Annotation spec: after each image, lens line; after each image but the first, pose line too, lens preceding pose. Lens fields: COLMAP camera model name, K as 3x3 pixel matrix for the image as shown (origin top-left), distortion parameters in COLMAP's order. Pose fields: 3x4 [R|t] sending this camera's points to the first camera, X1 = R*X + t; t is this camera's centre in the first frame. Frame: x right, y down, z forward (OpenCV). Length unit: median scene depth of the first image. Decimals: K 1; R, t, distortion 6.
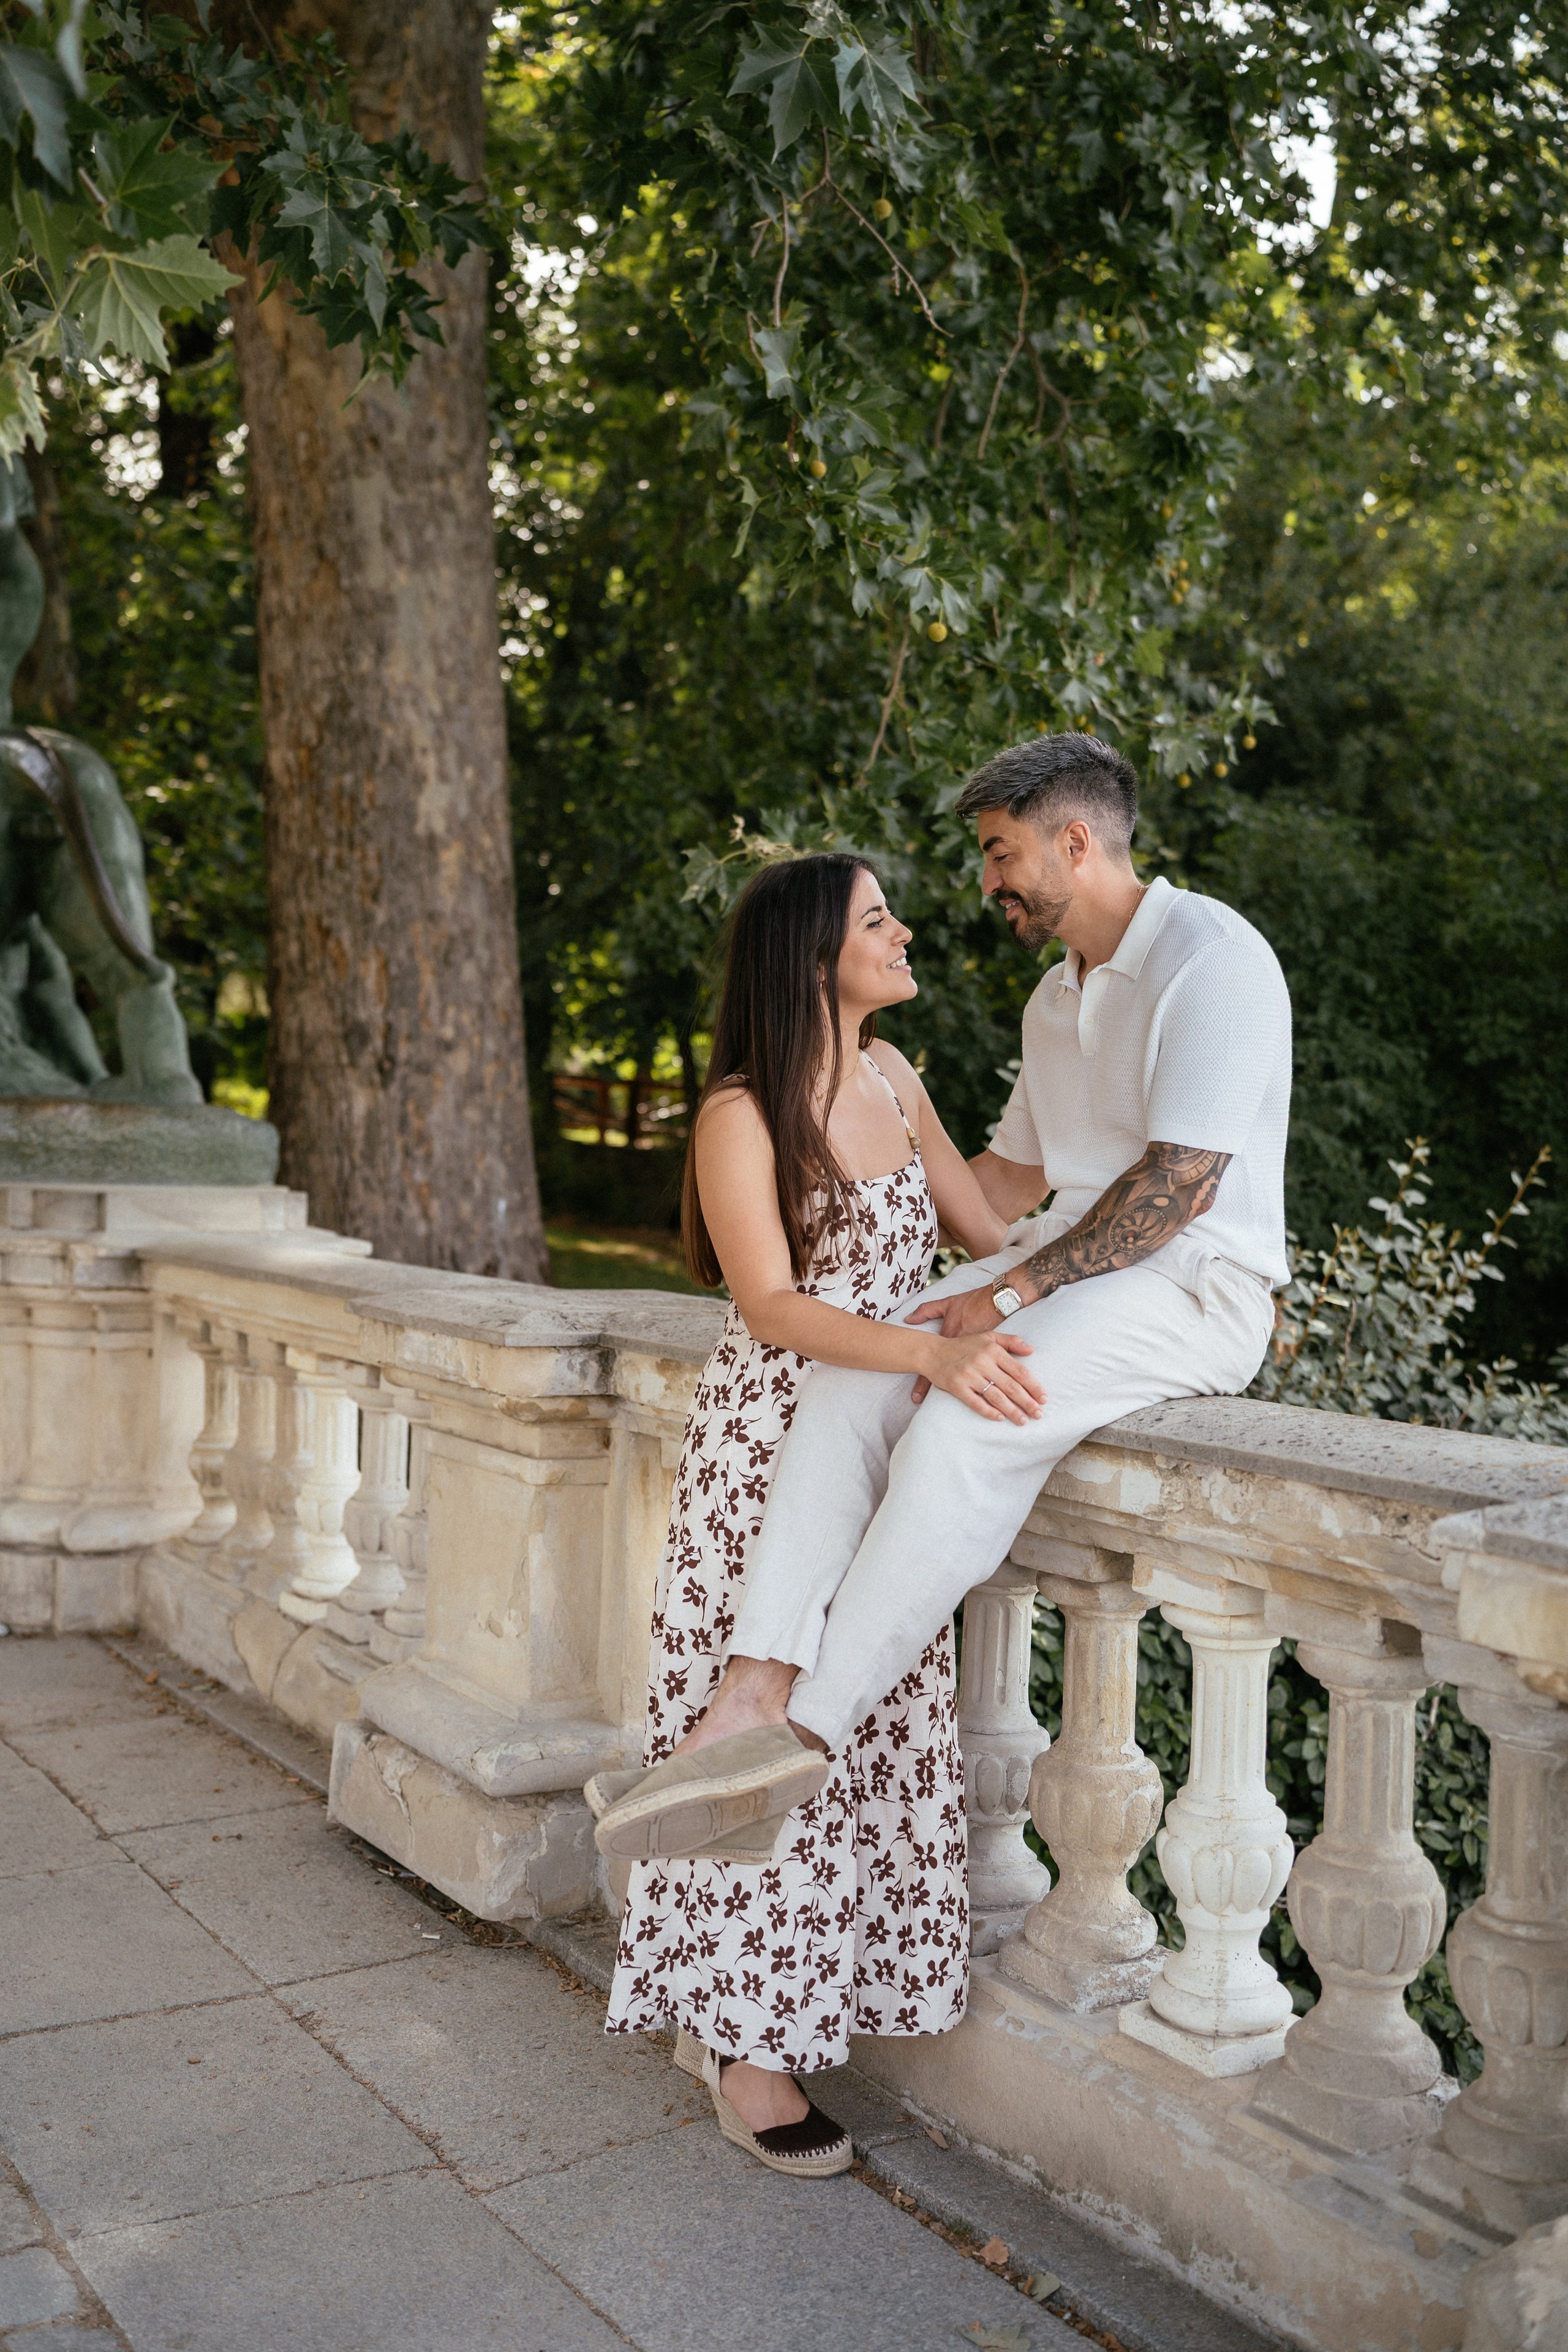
lens RADIAL K [[2402.3, 0, 806.8], [0, 2402.3, 1133.8], [0, 0, 1]] dist [0.057589, -0.033633]
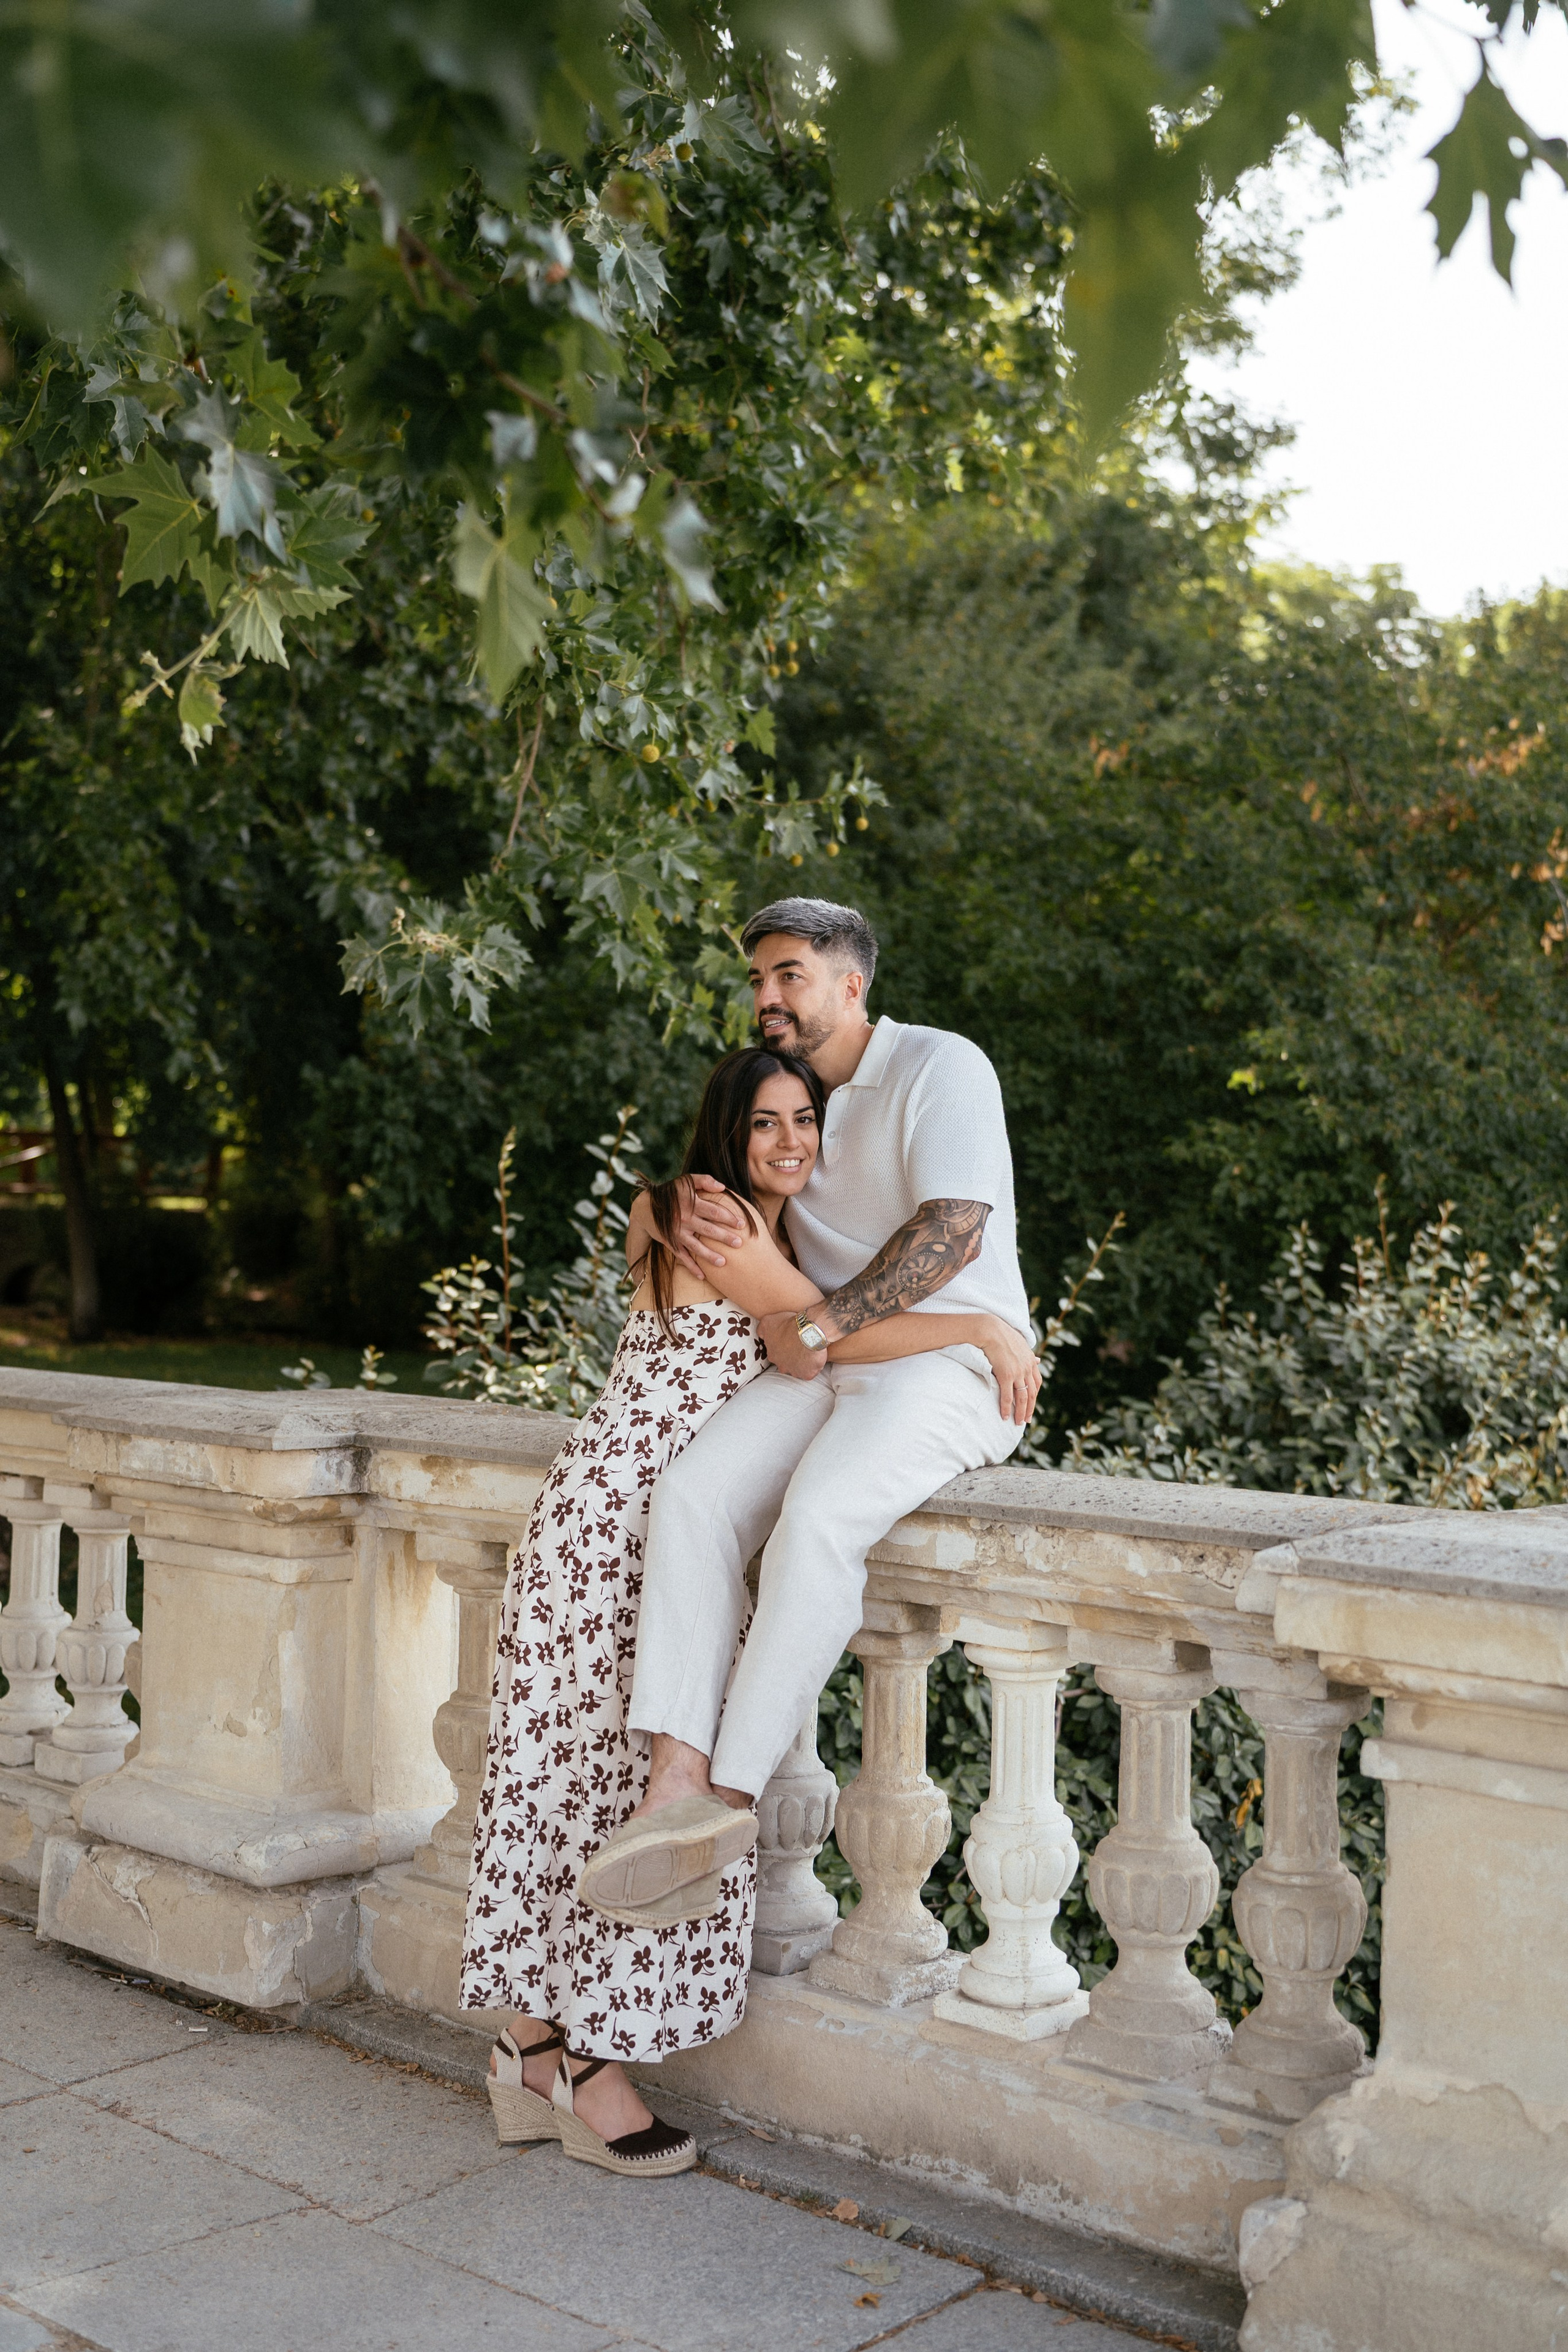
lens RADIAL K [[2862.5, 0, 784.0], [0, 2862.5, 1176.0], [0, 0, 1]] dist [-0.001215, 0.292612]
pose [[0.973918, -0.018397, 0.226153, -0.172116], [0.018354, 0.999829, 0.002292, -0.025643], [-0.226157, 0.001919, 0.974089, -0.227071]]
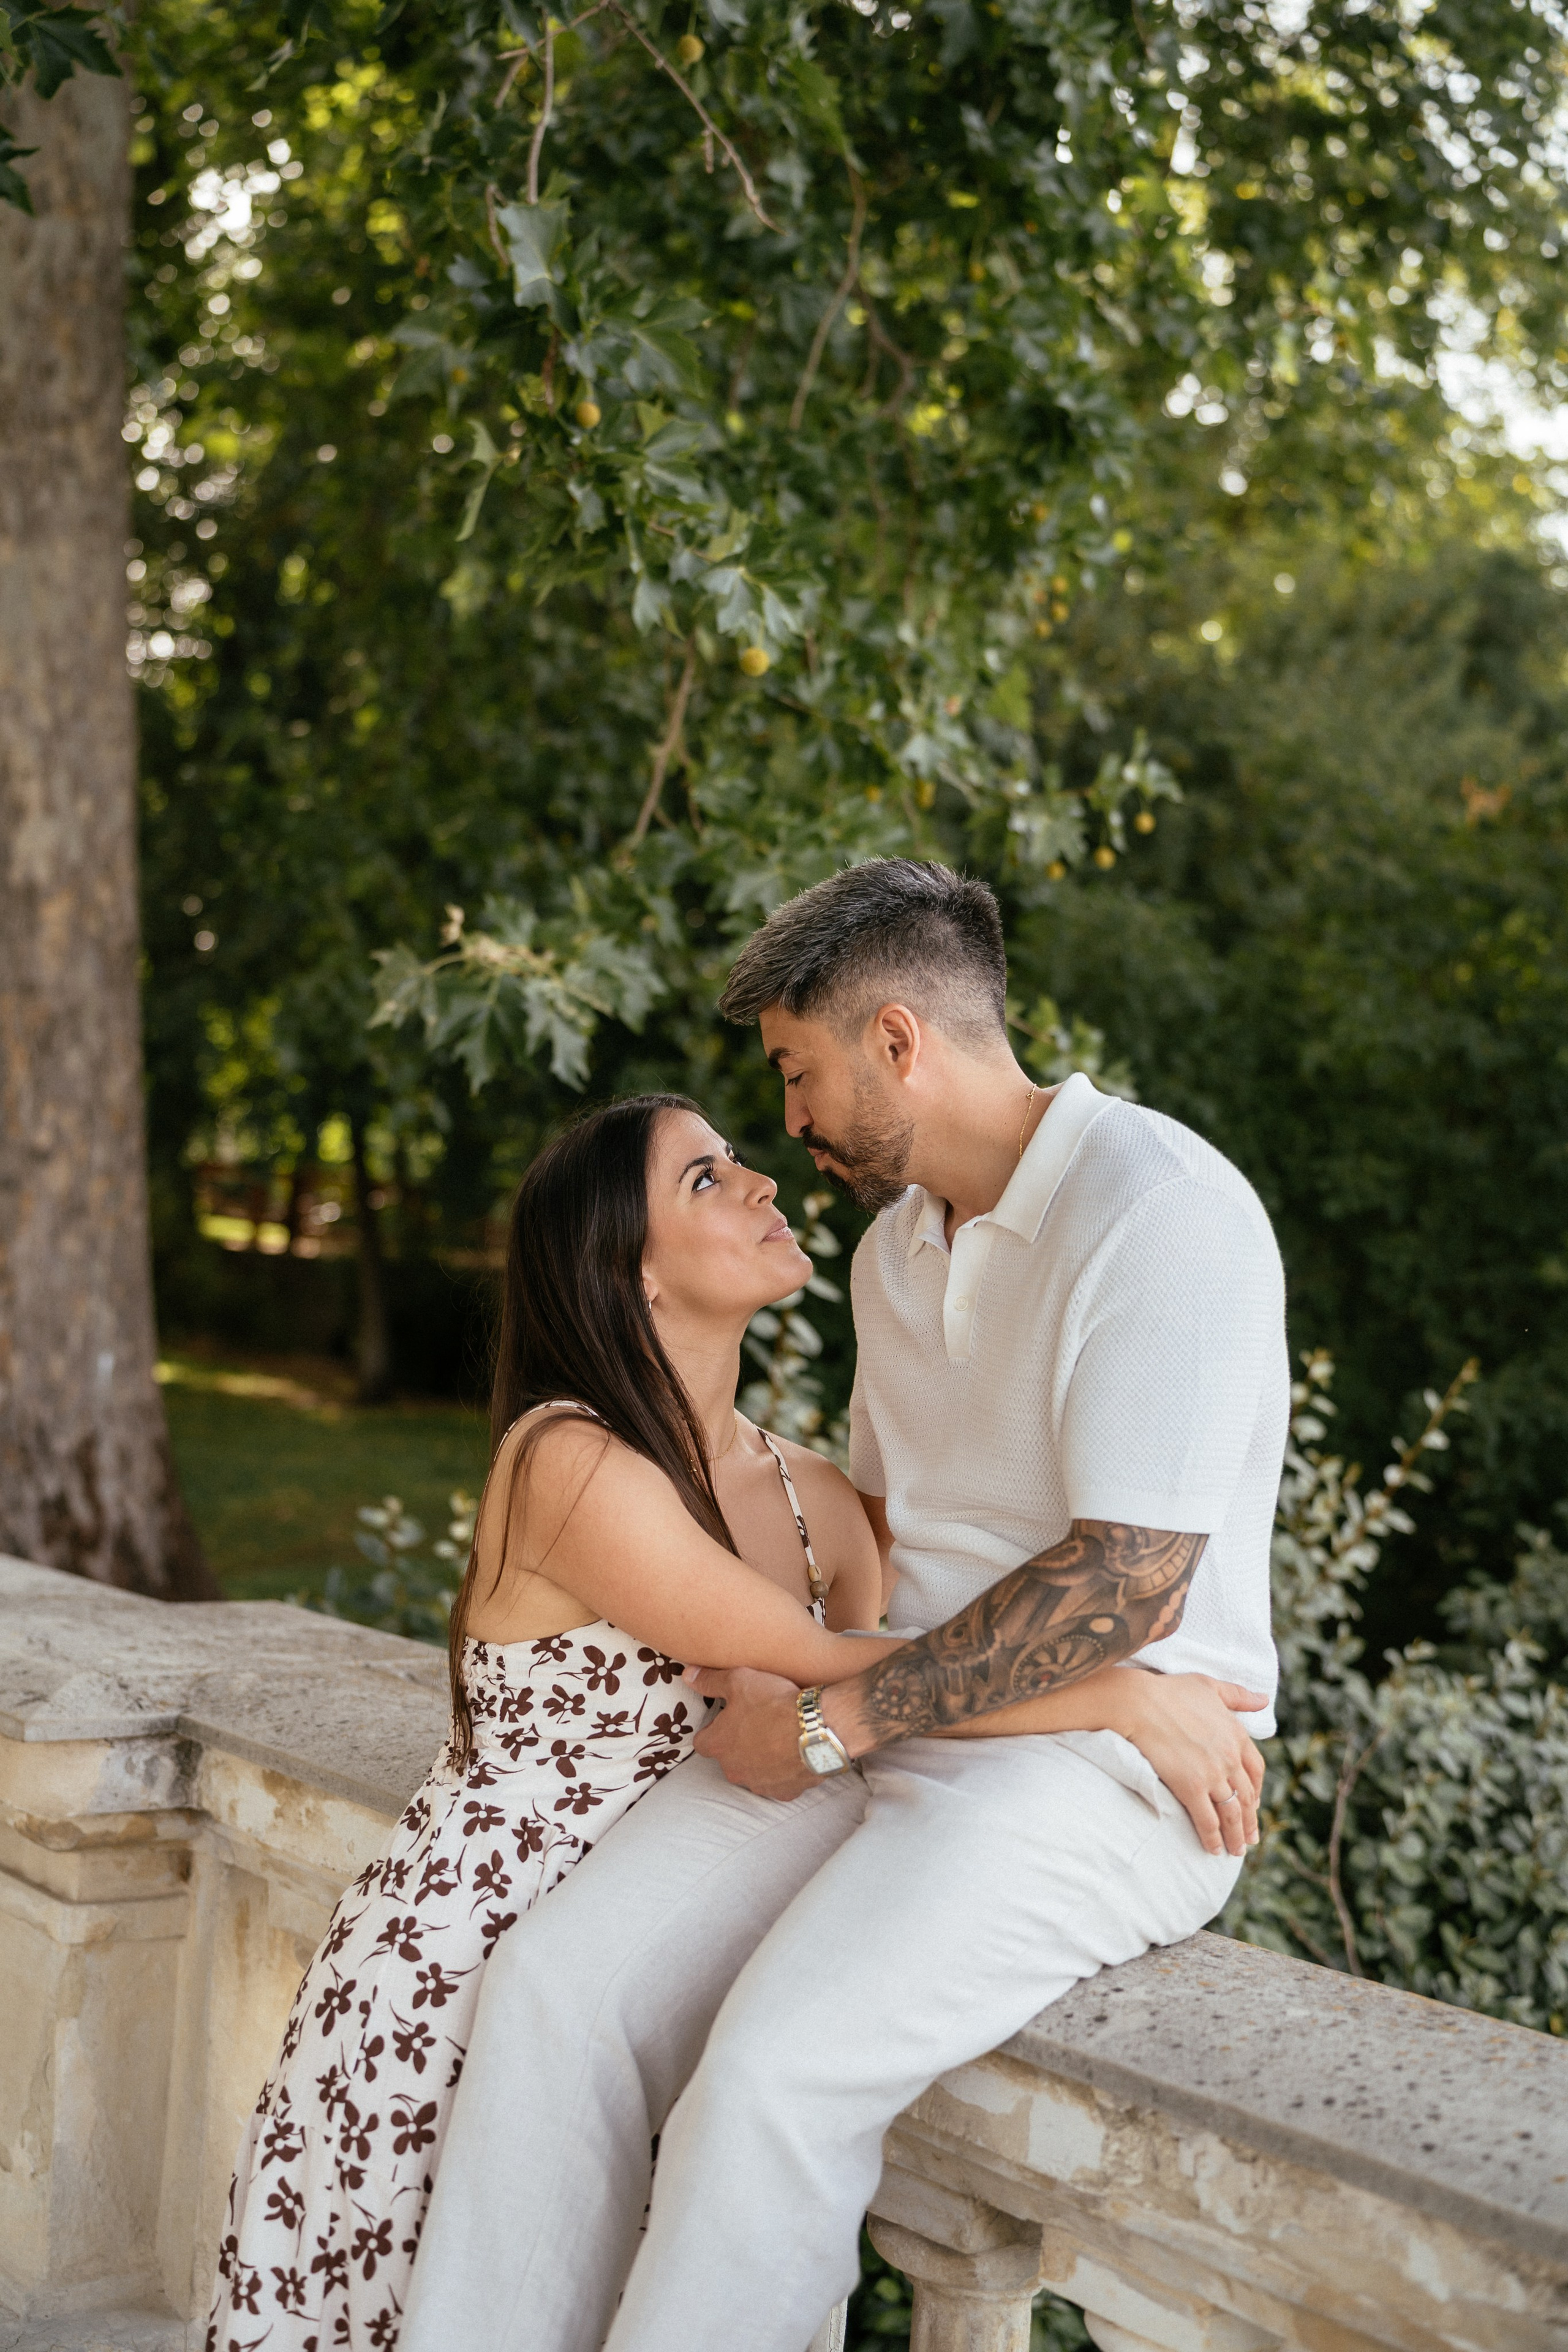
lens RADIAL K [[2817.6, 0, 705.0], [0, 2817.6, 1142.5], [0, 0, 1]] dist [0.005394, -0.069148]
pose [[0.996575, 0.036394, 0.074258, -0.012407], [-0.034067, 0.998895, -0.032366, -0.046173], [-0.075354, 0.029726, 0.996714, 0.208140]]
